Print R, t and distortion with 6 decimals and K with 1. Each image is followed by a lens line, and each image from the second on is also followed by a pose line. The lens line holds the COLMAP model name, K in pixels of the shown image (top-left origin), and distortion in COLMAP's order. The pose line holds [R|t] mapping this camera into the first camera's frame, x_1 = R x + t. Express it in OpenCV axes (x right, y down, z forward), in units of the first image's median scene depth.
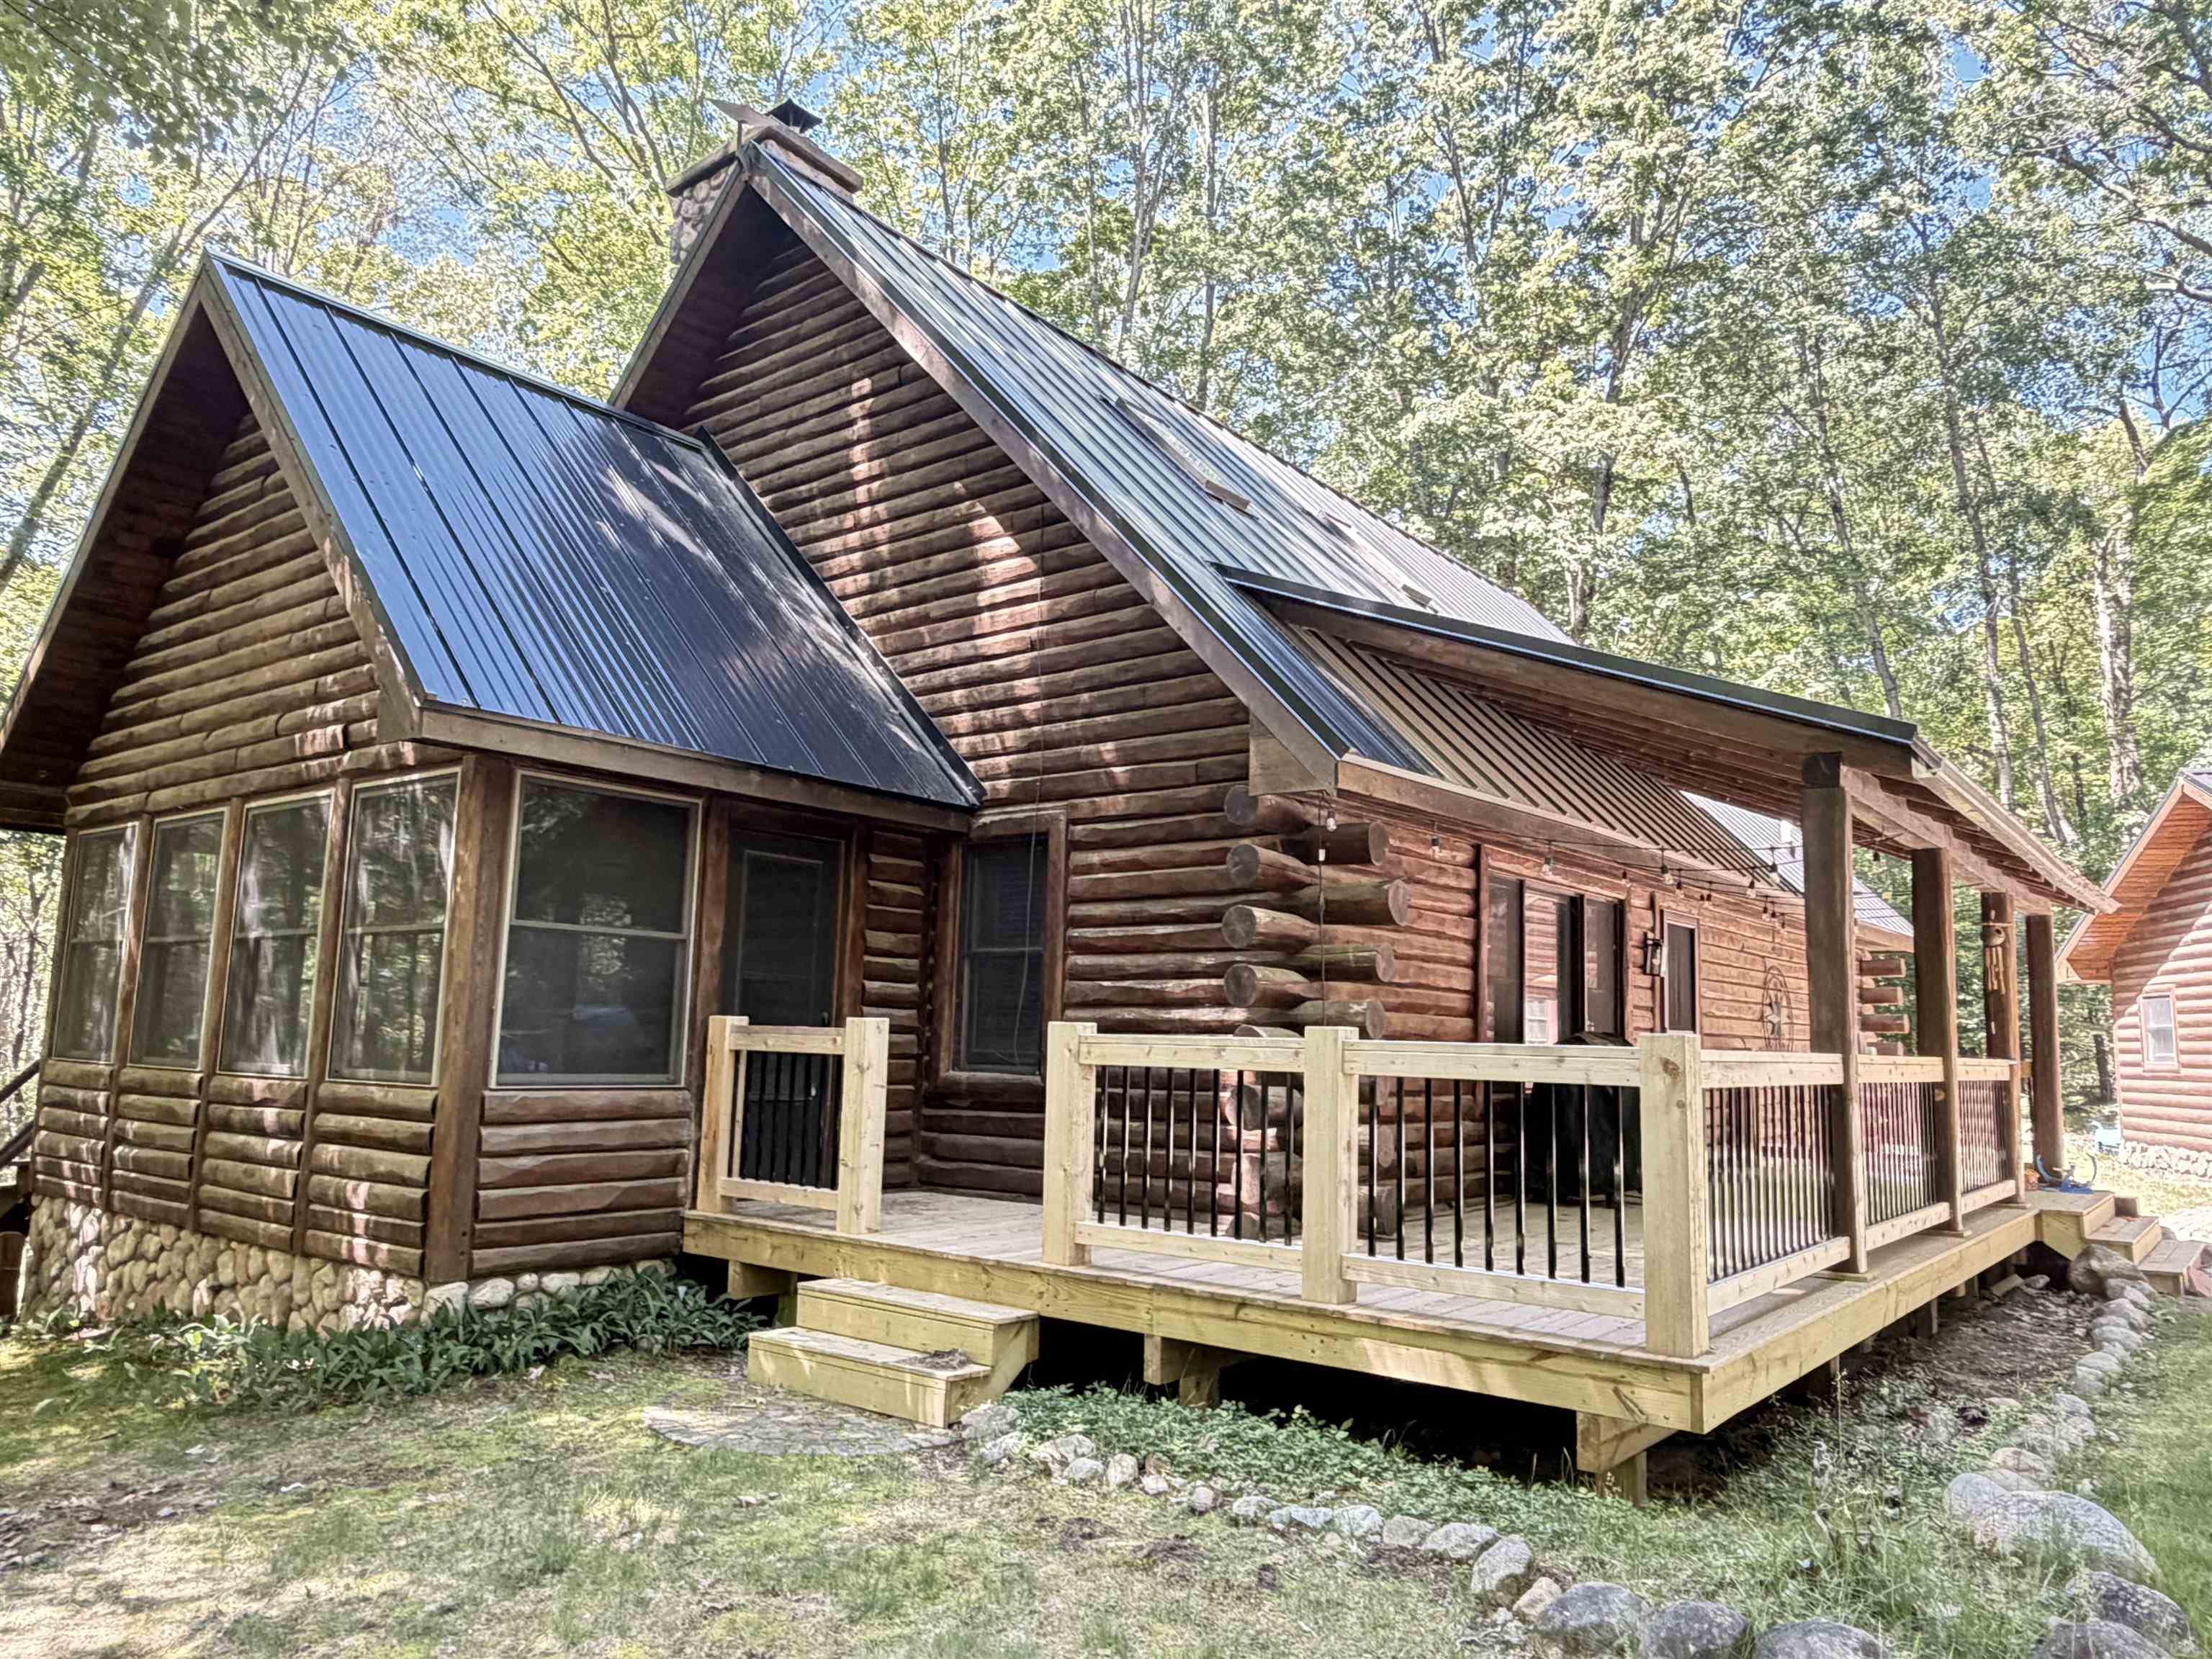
lens RADIAL K [[1527.4, 0, 1106.0], [0, 1527.4, 829.5], [0, 0, 1]] dist [0.000284, 0.000168]
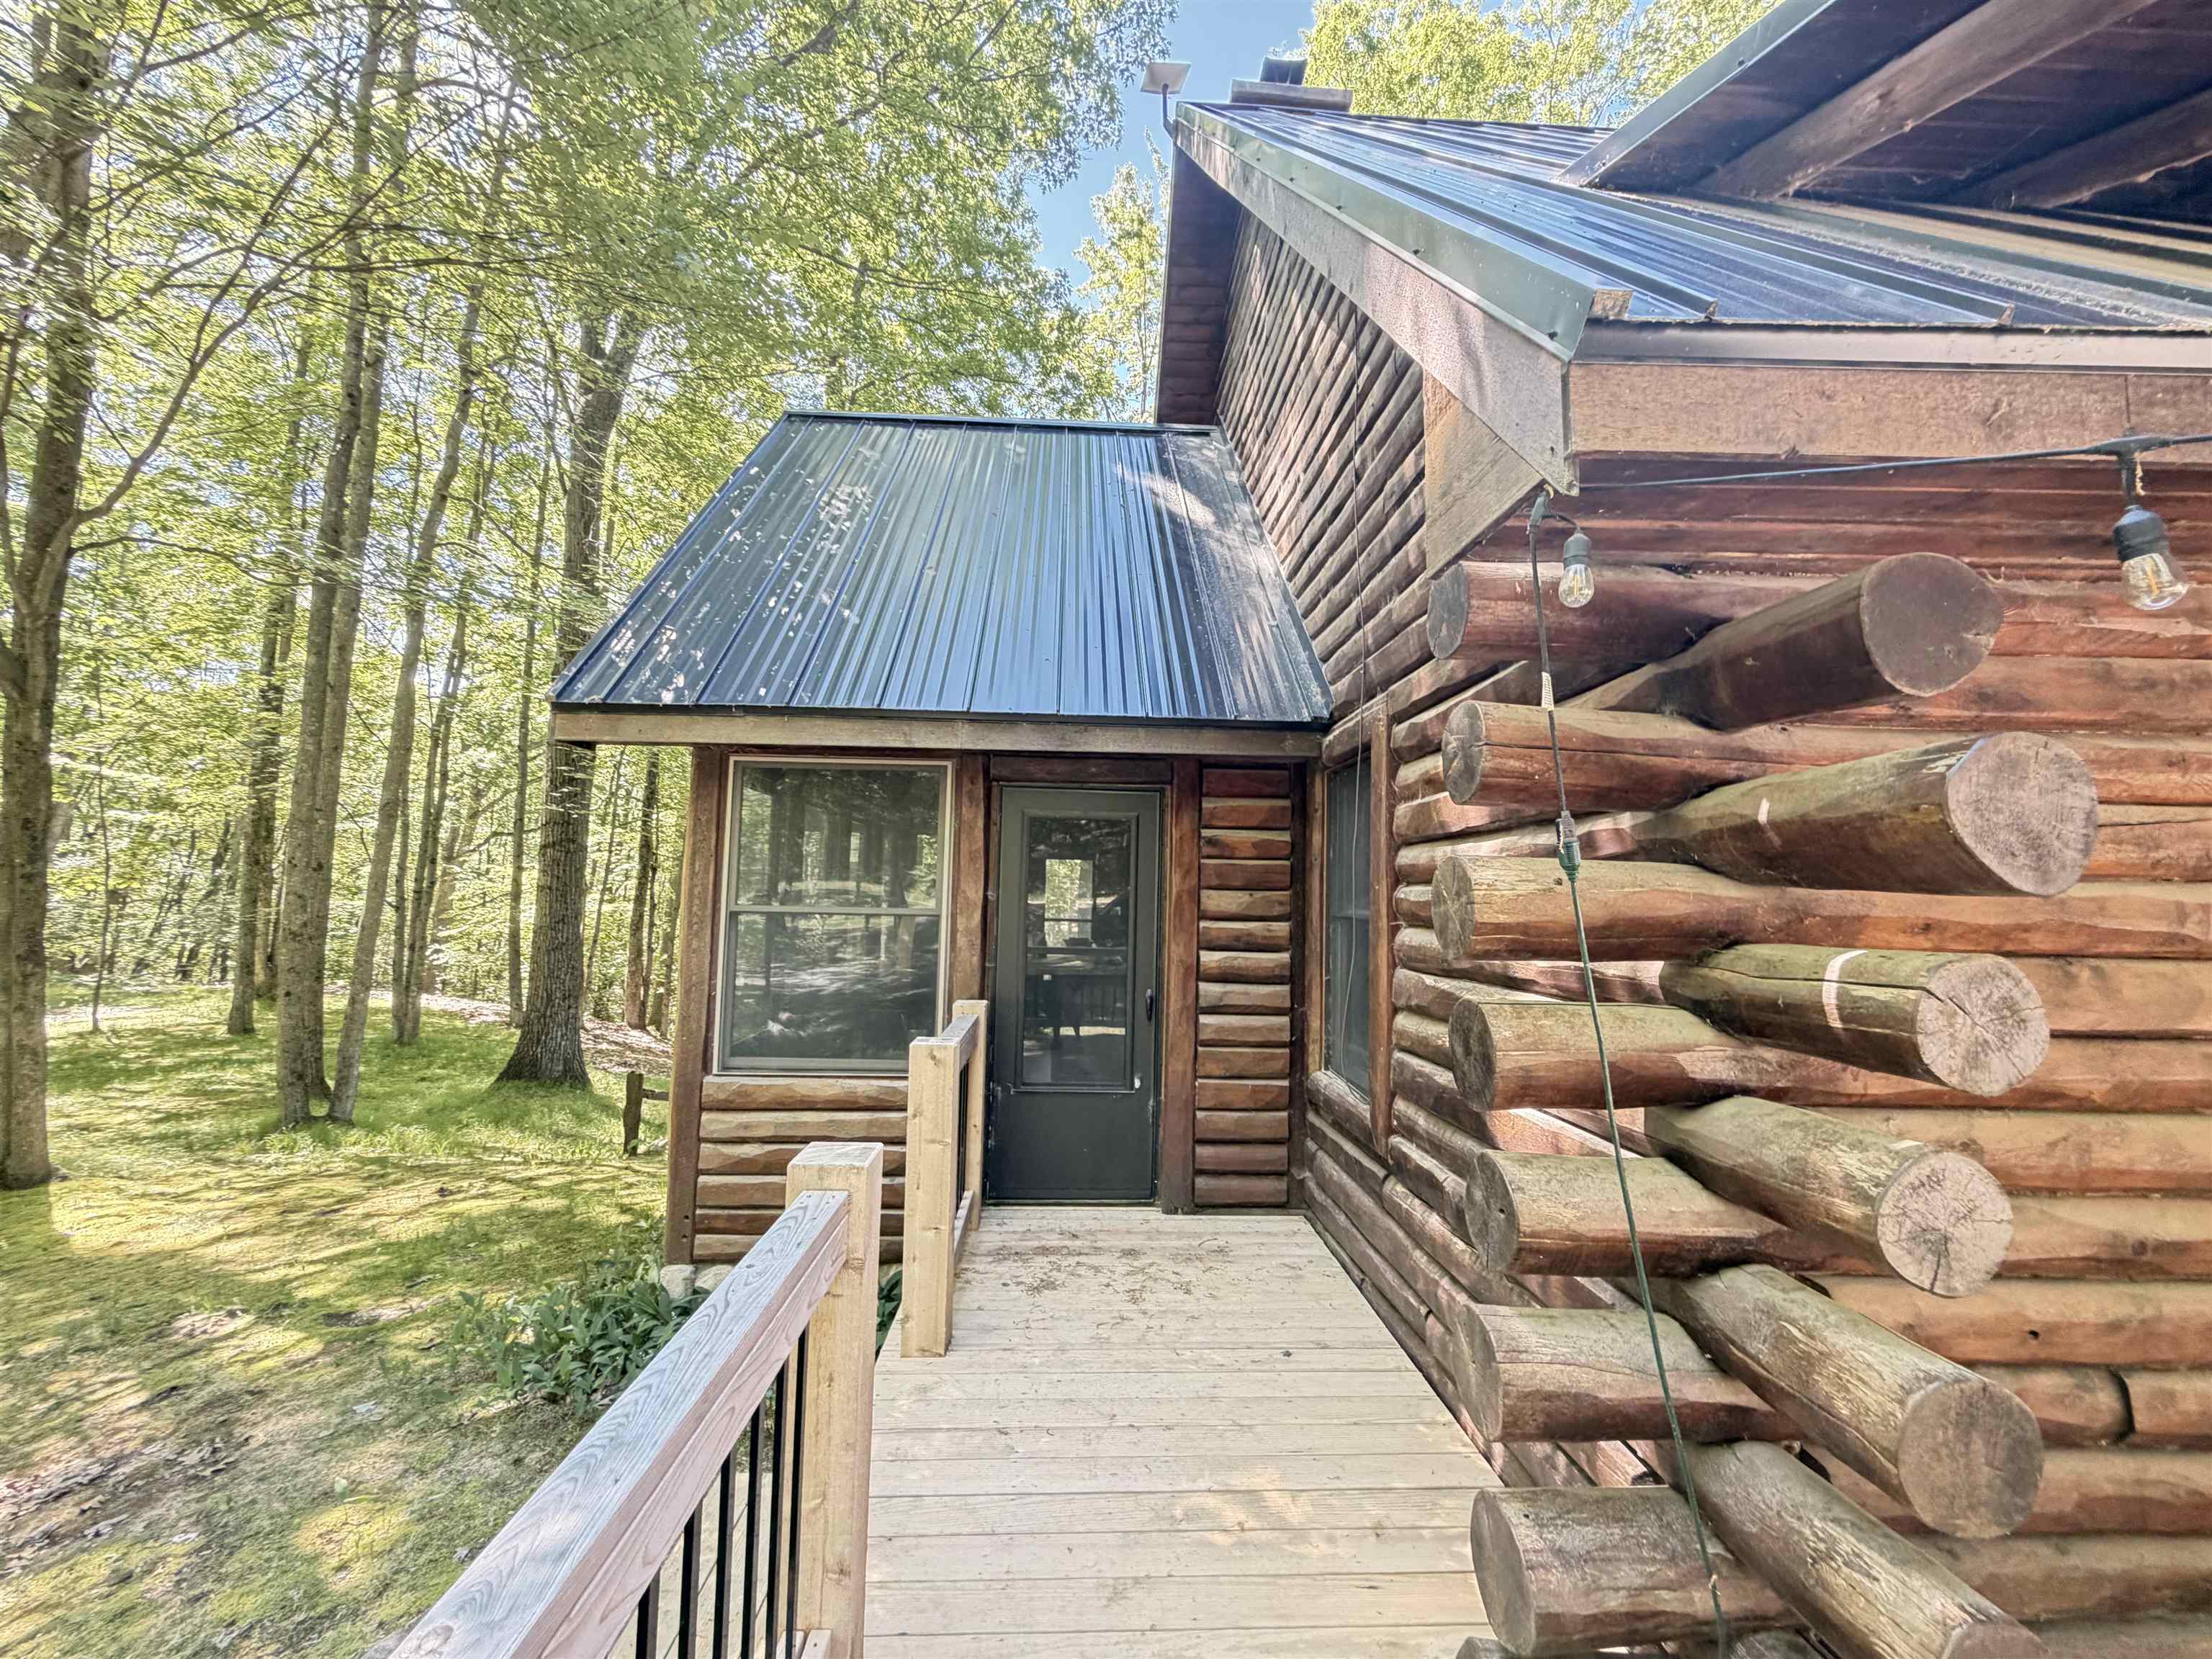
lens RADIAL K [[884.1, 0, 1107.1], [0, 884.1, 832.6], [0, 0, 1]] dist [-0.000273, -0.000033]
pose [[0.655550, -0.064454, -0.752396, 0.196213], [0.101593, 0.994821, 0.003295, 0.031395], [0.748286, -0.078598, 0.658703, 0.736059]]
